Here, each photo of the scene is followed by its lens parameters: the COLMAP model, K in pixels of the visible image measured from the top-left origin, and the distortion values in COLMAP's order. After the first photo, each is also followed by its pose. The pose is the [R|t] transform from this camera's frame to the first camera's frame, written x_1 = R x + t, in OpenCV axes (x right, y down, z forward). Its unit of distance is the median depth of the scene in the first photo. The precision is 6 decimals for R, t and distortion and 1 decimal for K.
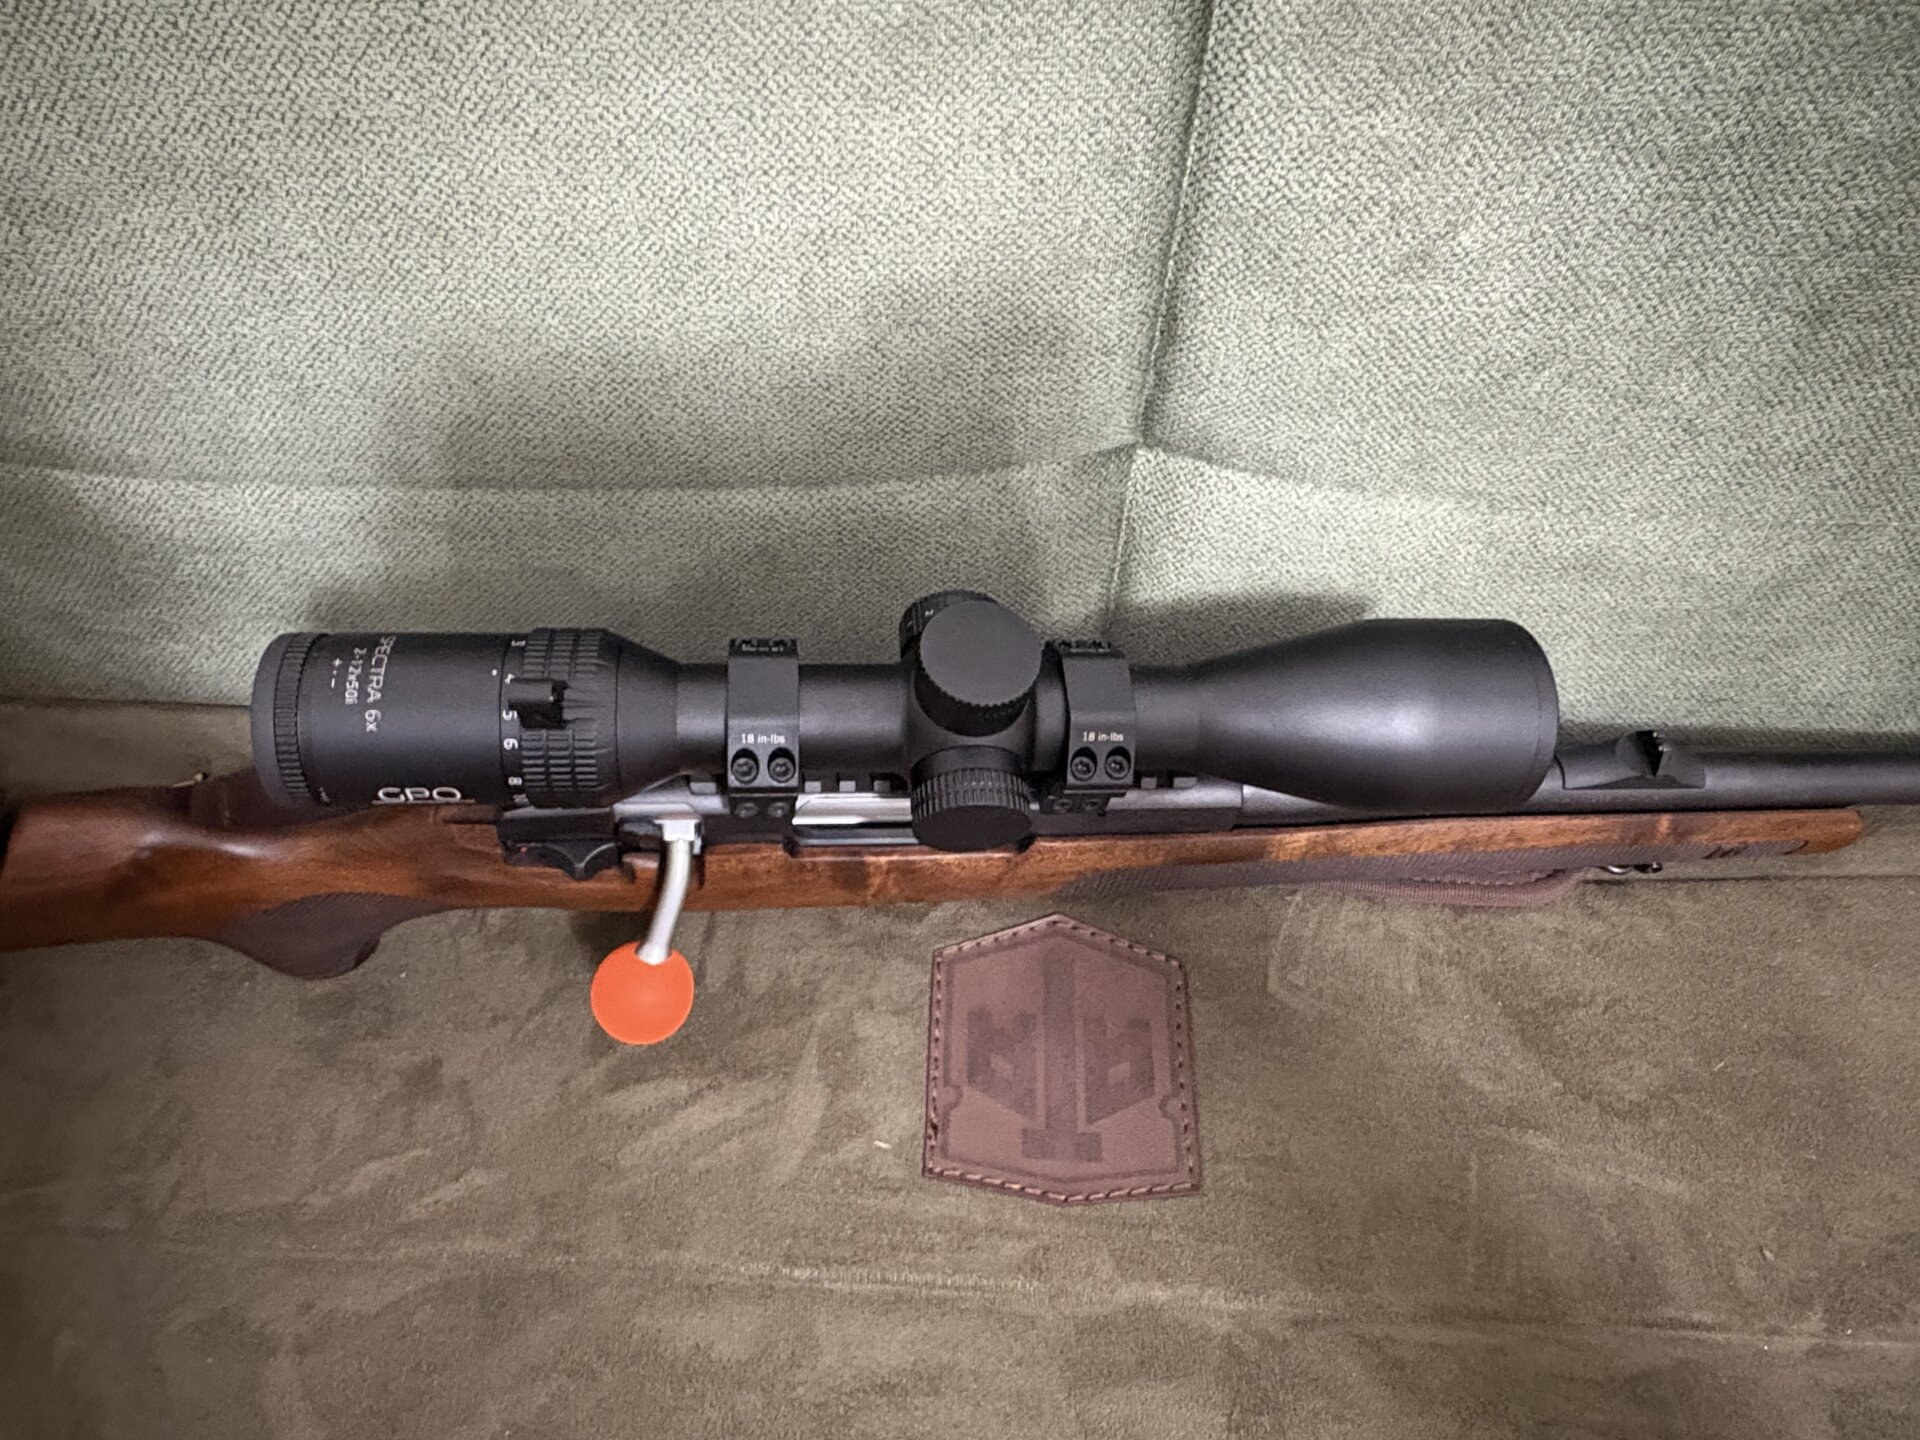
lens RADIAL K [[1196.5, 0, 874.2], [0, 1196.5, 720.0], [0, 0, 1]] dist [0.001086, -0.000964]
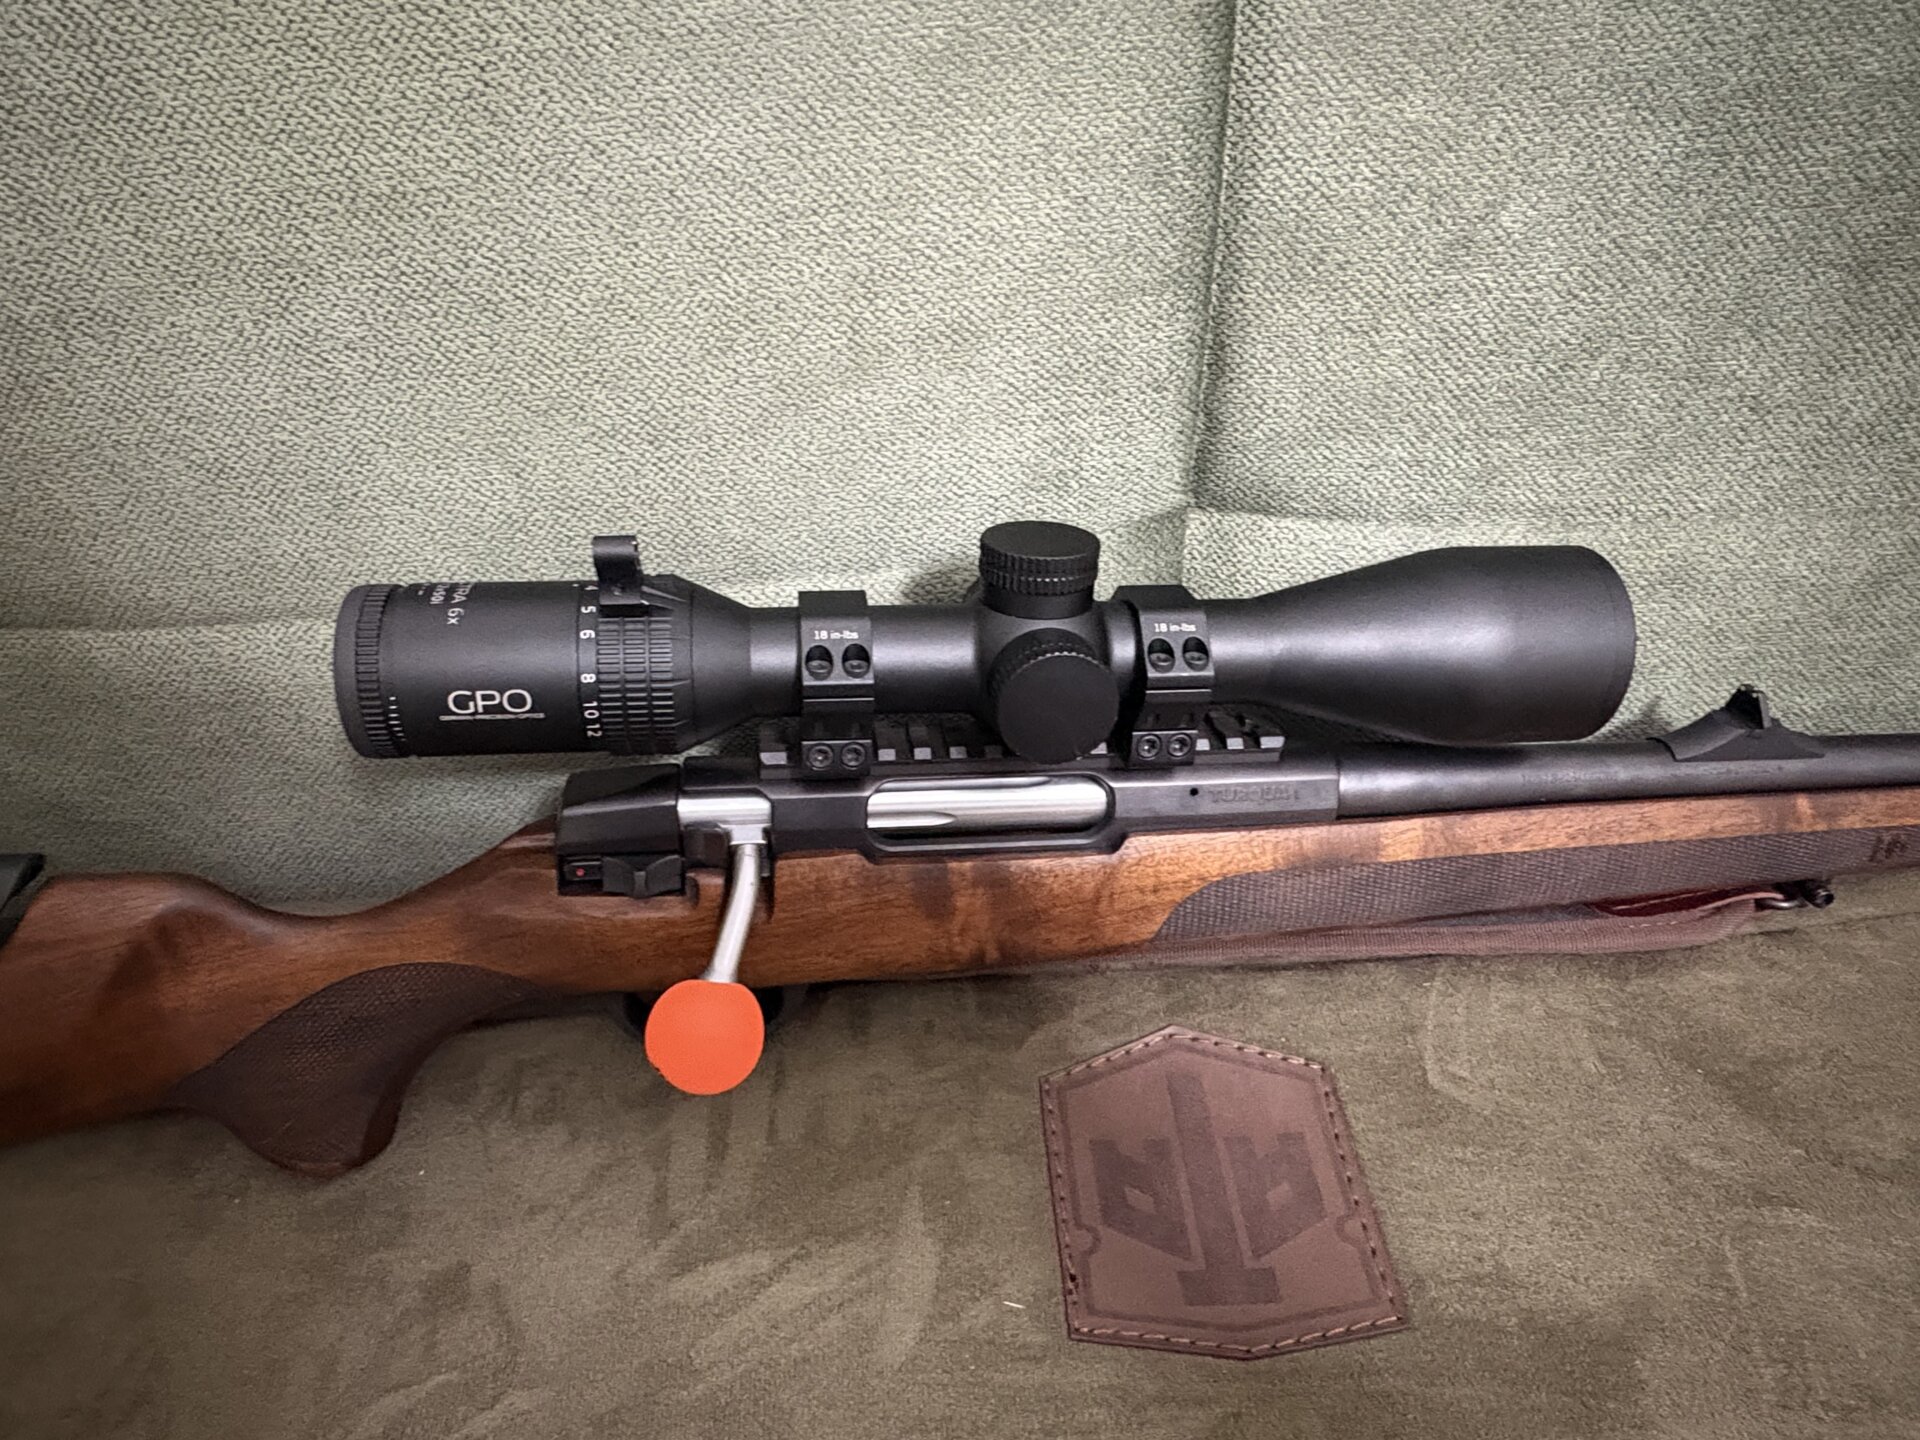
lens RADIAL K [[1196.5, 0, 874.2], [0, 1196.5, 720.0], [0, 0, 1]] dist [0.001086, -0.000964]
pose [[0.996591, -0.079114, 0.023407, -0.095840], [0.082489, 0.960877, -0.264406, 0.225473], [-0.001573, 0.265435, 0.964127, 0.128640]]
